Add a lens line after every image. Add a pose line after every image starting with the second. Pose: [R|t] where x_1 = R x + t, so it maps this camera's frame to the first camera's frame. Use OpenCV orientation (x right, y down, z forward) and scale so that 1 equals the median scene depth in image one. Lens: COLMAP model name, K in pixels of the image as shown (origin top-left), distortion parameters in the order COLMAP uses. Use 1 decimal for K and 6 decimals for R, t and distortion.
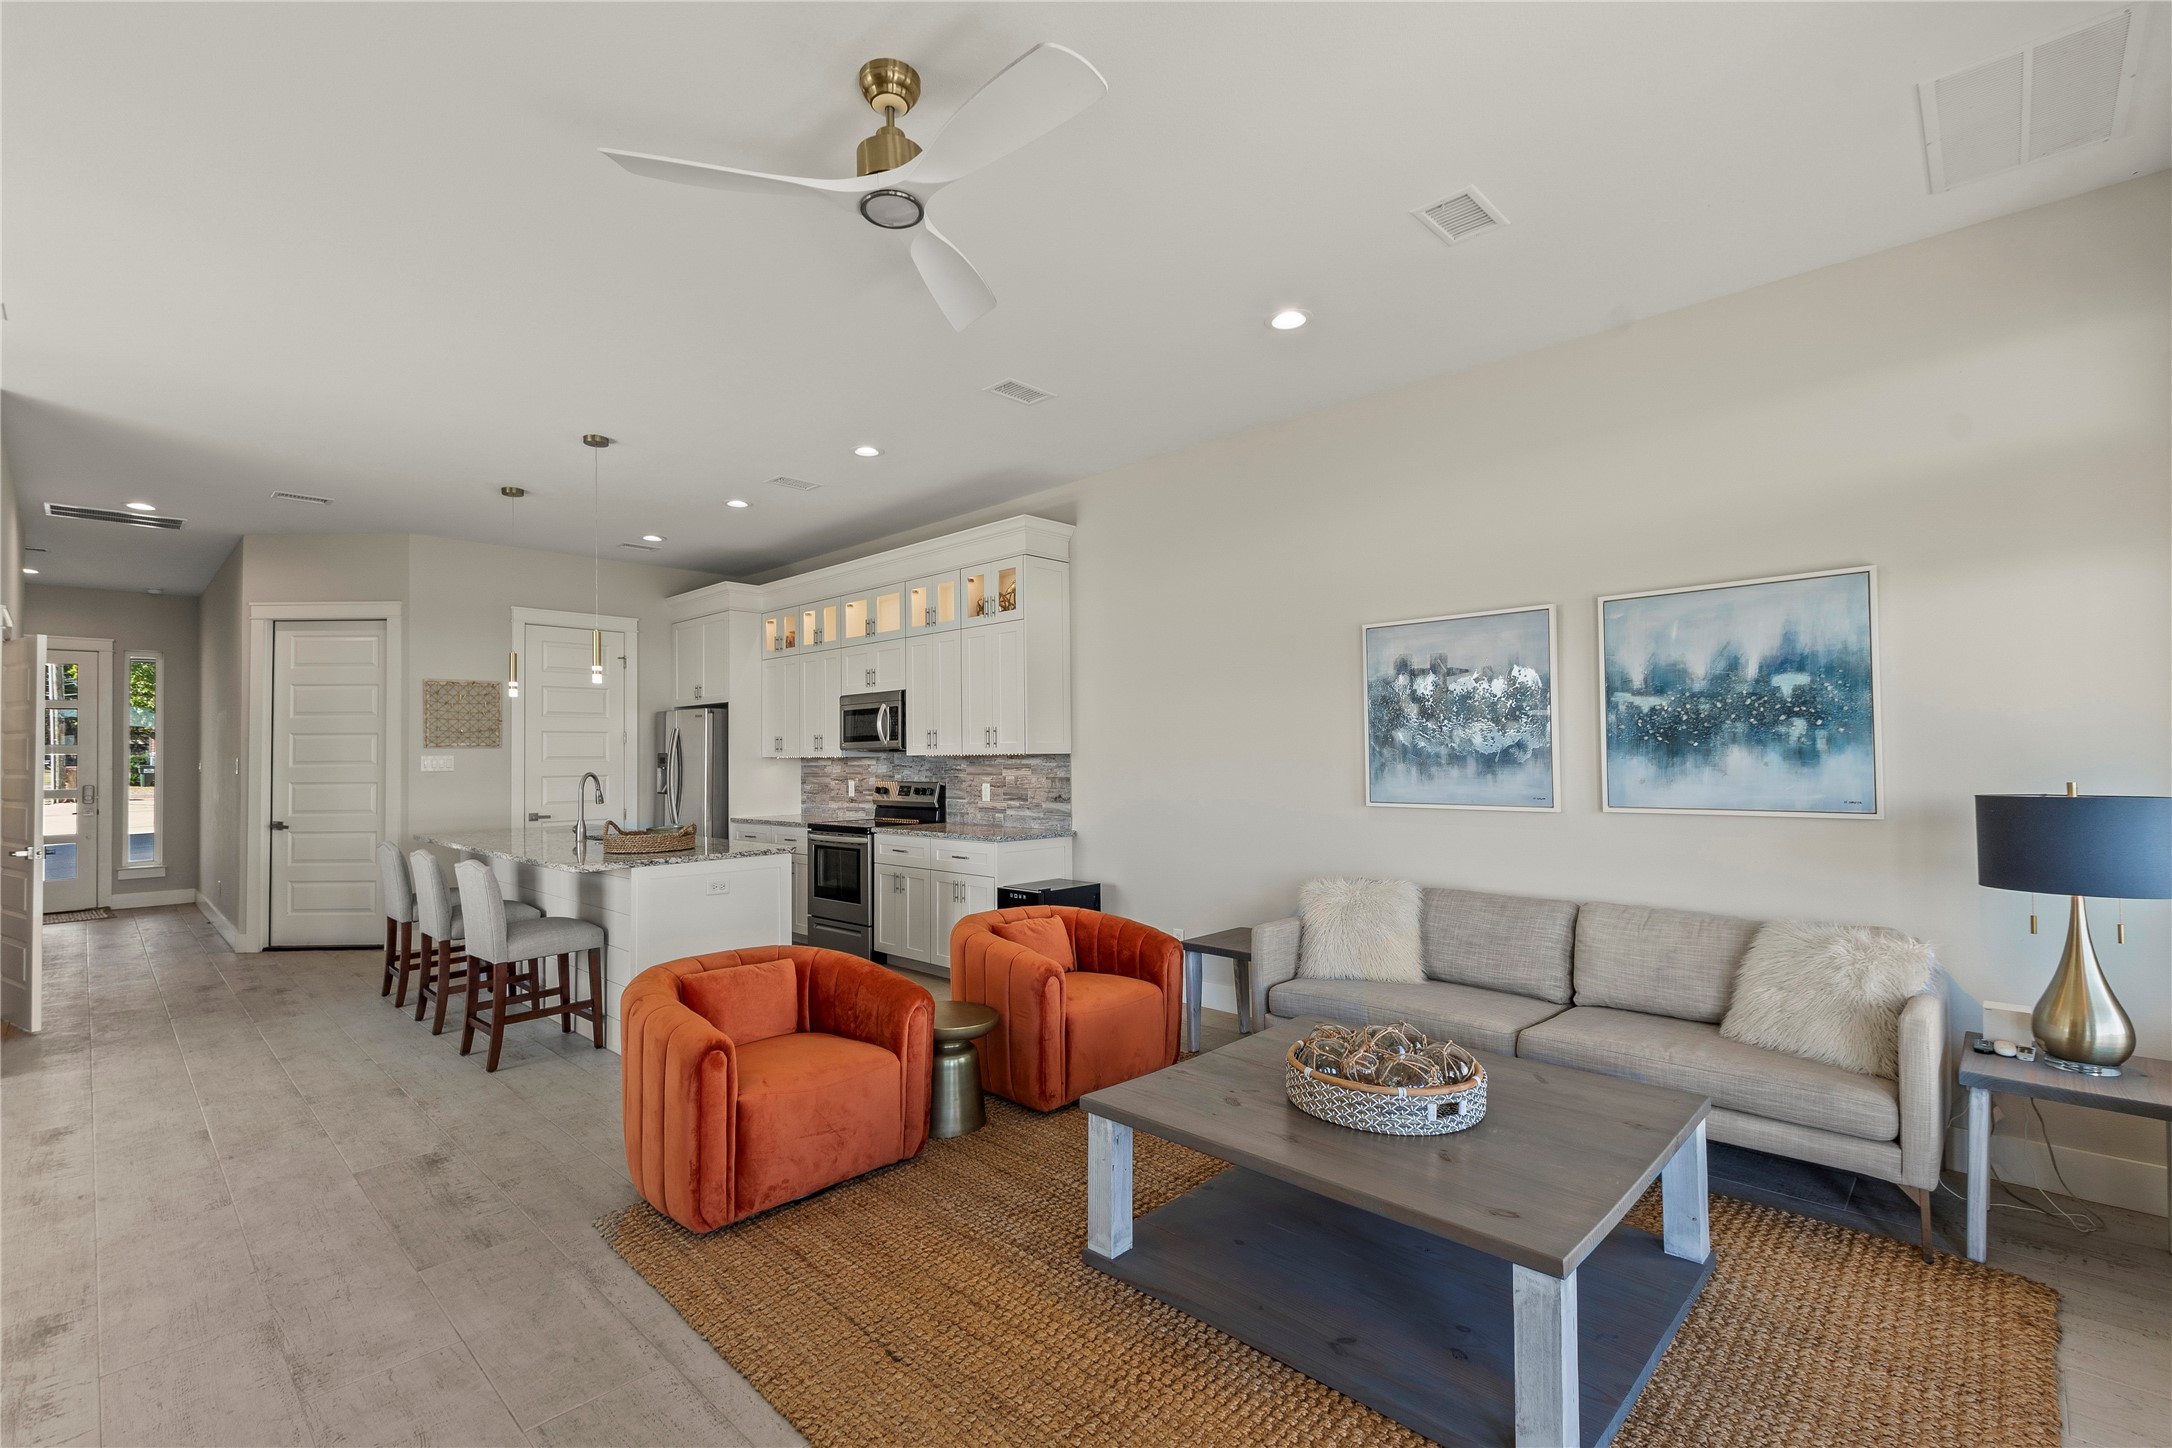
lens RADIAL K [[974.9, 0, 1080.5], [0, 974.9, 744.4], [0, 0, 1]] dist [0.002972, -0.000893]
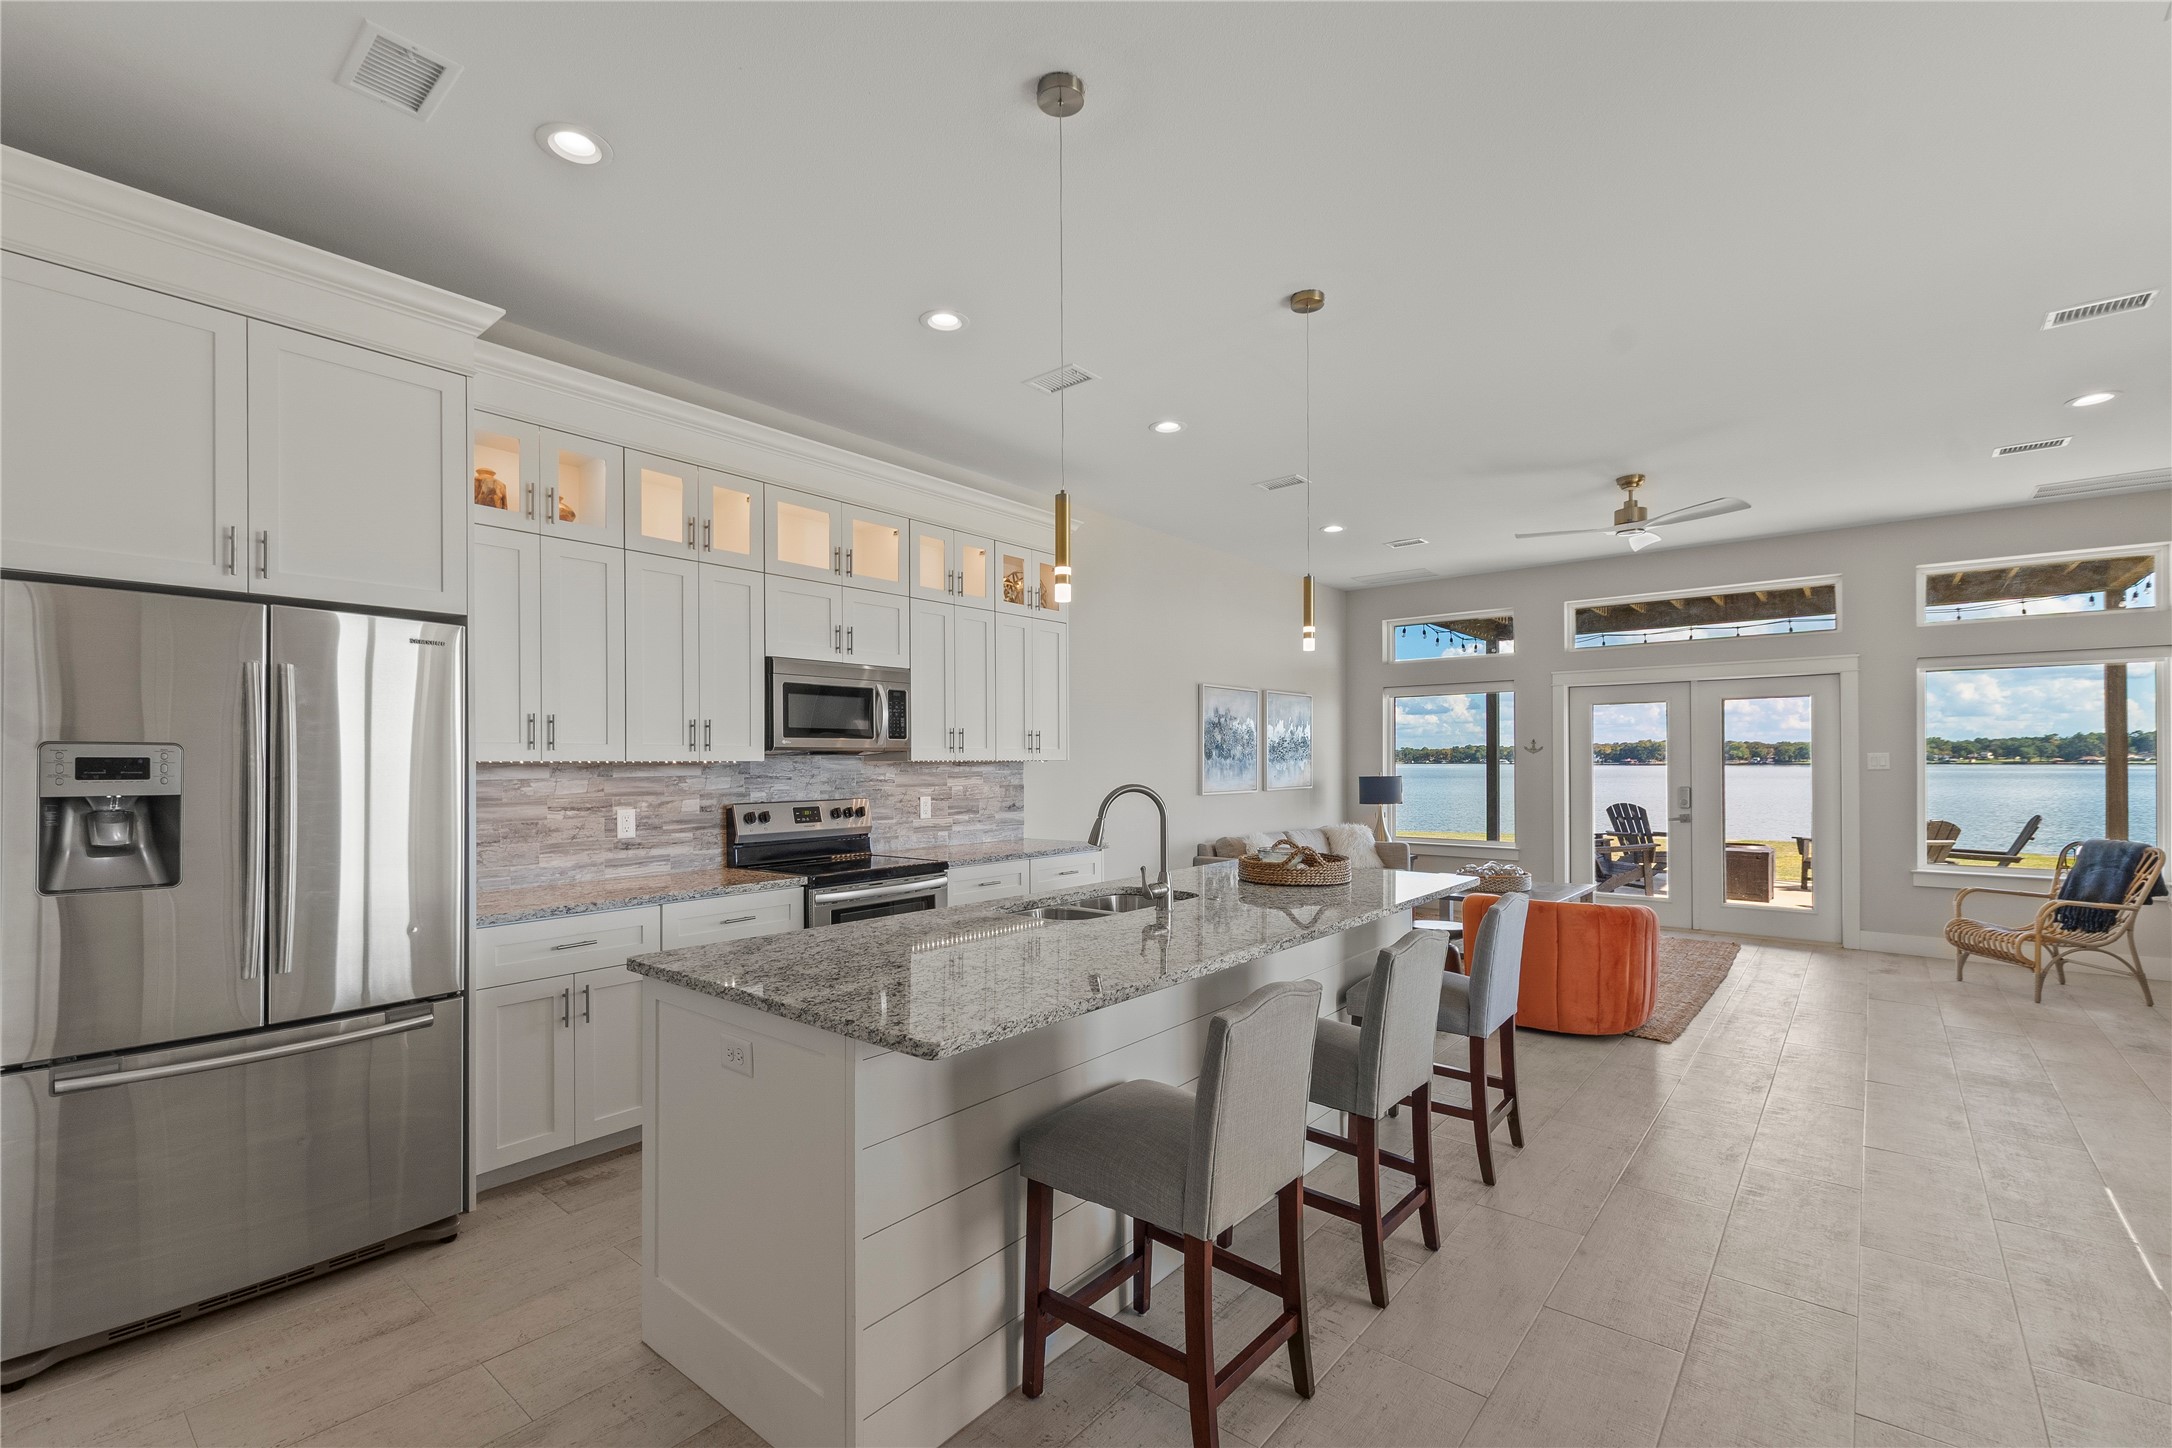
lens RADIAL K [[974.9, 0, 1059.3], [0, 974.9, 751.5], [0, 0, 1]] dist [0.002972, -0.000893]
pose [[-0.088979, 0.022623, 0.995777, -1.313372], [-0.006766, 0.999705, -0.023317, 0.029926], [-0.996011, -0.008812, -0.088800, 1.384705]]
